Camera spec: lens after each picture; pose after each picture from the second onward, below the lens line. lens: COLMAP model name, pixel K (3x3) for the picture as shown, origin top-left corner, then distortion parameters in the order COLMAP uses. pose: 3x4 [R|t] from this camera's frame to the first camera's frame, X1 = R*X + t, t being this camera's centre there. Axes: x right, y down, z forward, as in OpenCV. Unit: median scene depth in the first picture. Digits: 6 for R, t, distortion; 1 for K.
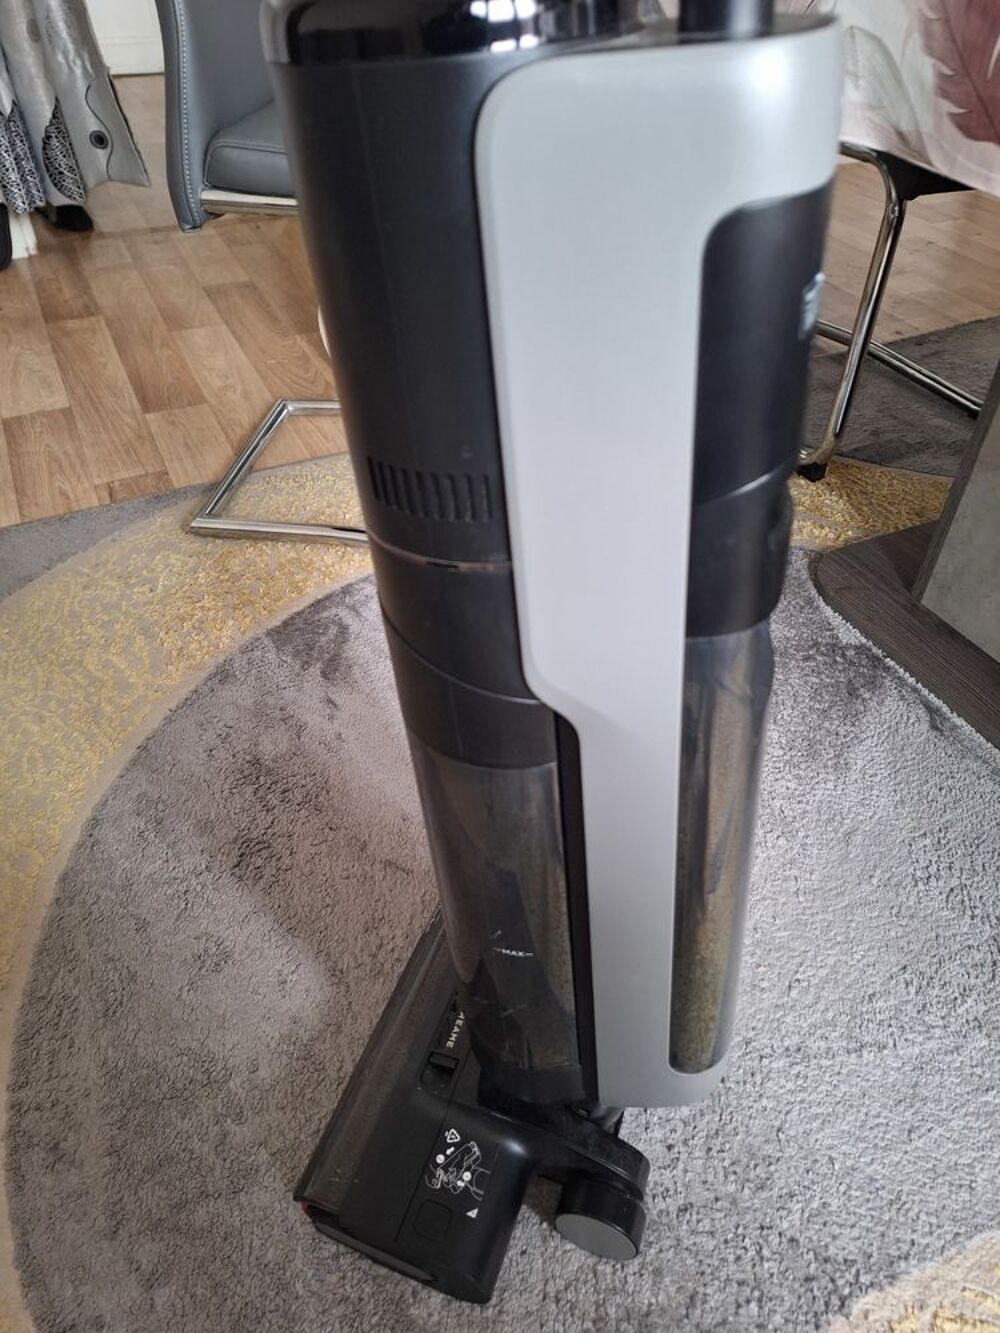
lens RADIAL K [[935.3, 0, 502.3], [0, 935.3, 671.0], [0, 0, 1]] dist [0.053886, -0.064310]
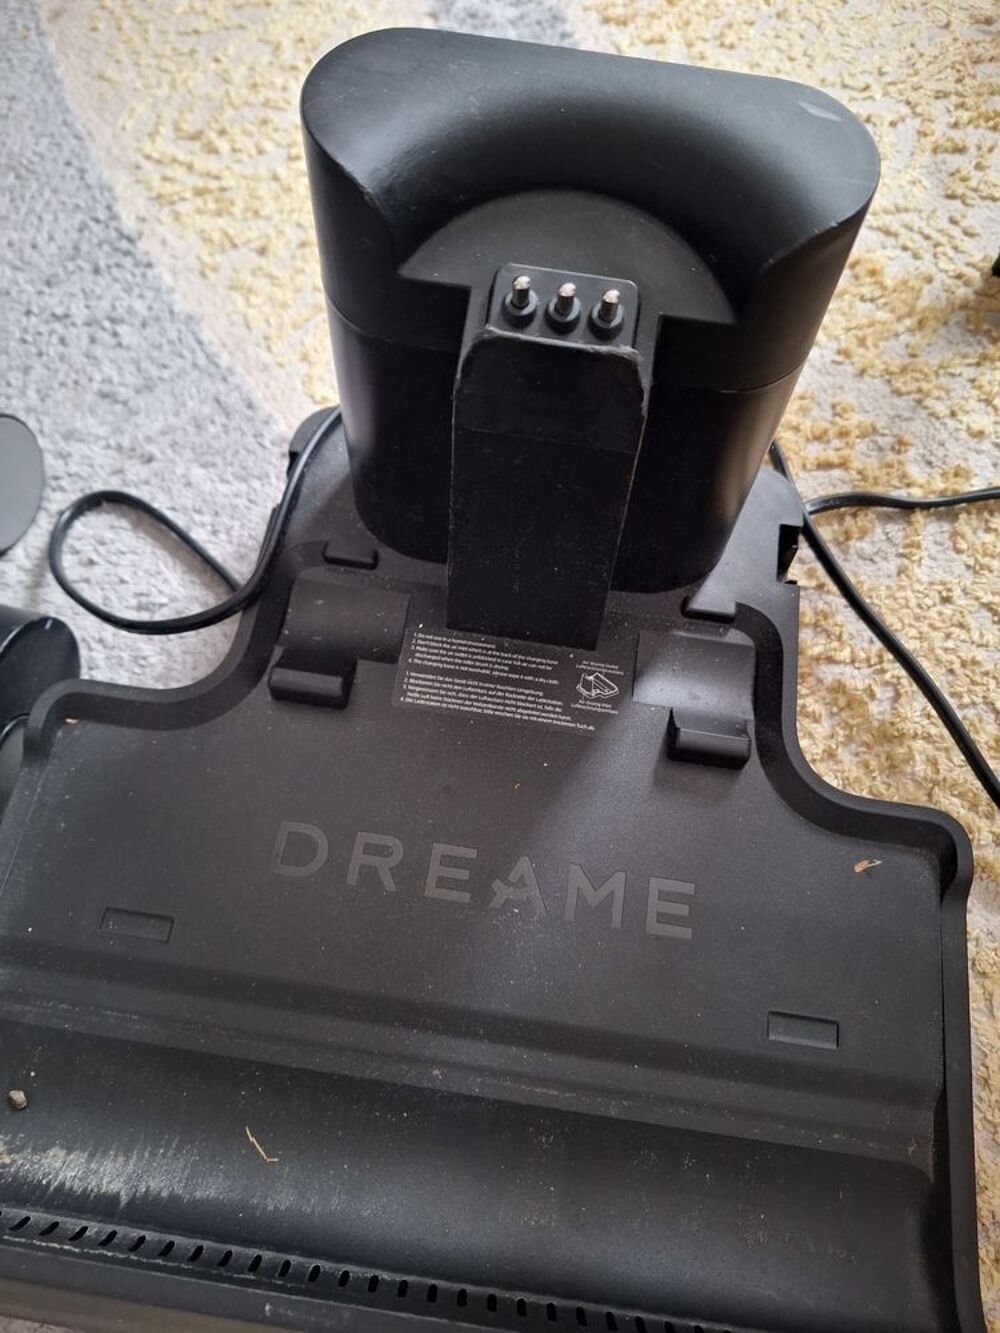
lens RADIAL K [[935.3, 0, 524.3], [0, 935.3, 649.4], [0, 0, 1]] dist [0.053886, -0.064310]
pose [[-0.088593, -0.924705, 0.370232, -0.238604], [0.666891, 0.221025, 0.711621, 0.370963], [-0.739870, 0.309949, 0.597096, 0.364458]]
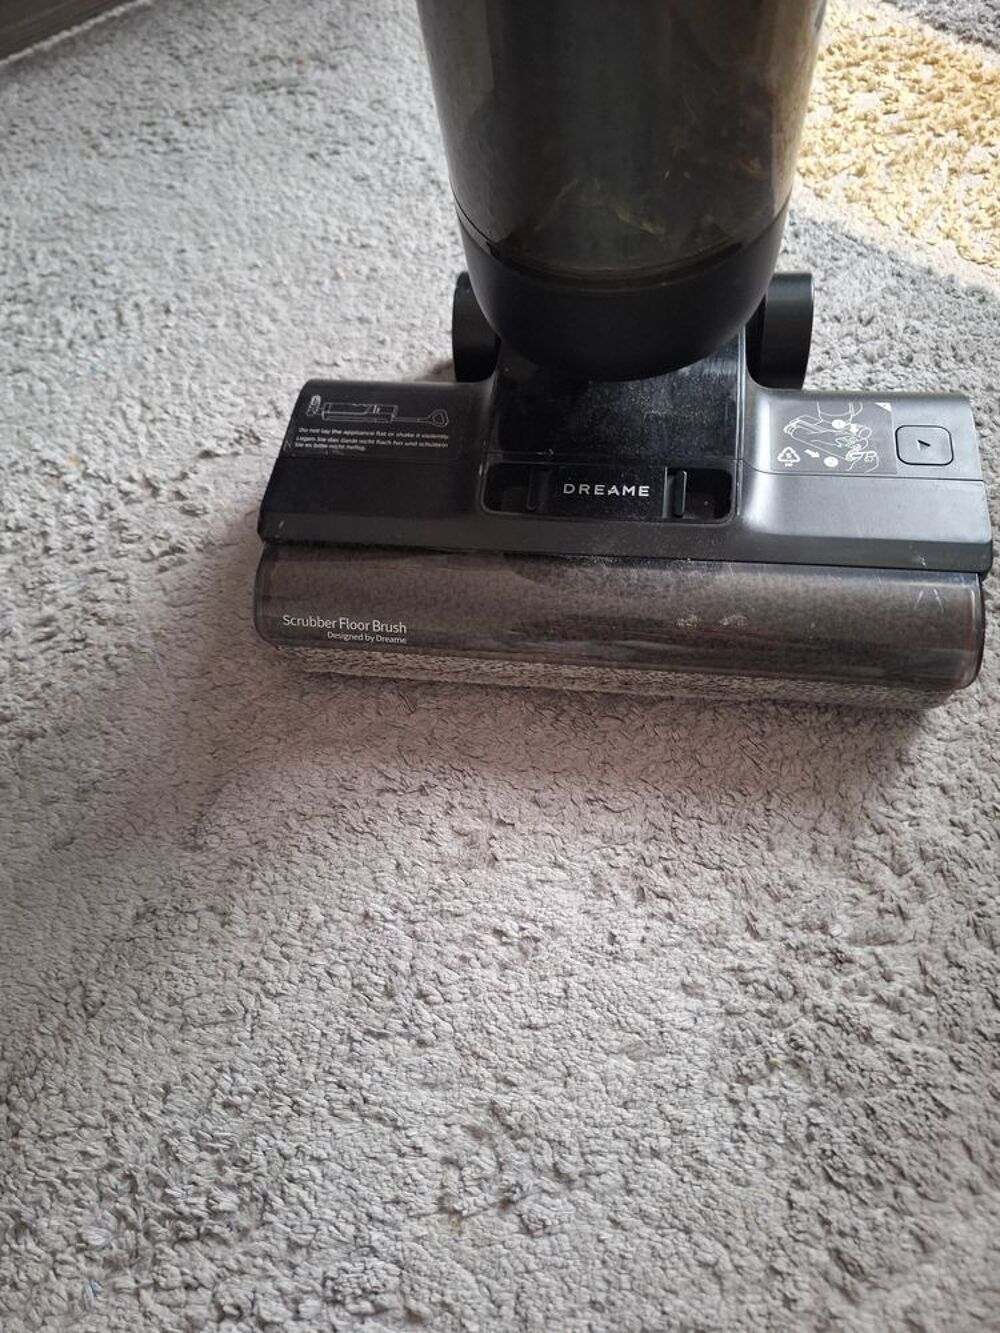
lens RADIAL K [[935.3, 0, 507.8], [0, 935.3, 656.6], [0, 0, 1]] dist [0.053886, -0.064310]
pose [[-0.217889, -0.843750, 0.490521, -0.379810], [0.706612, 0.210306, 0.675626, -0.004402], [-0.673219, 0.493820, 0.550381, 0.789648]]
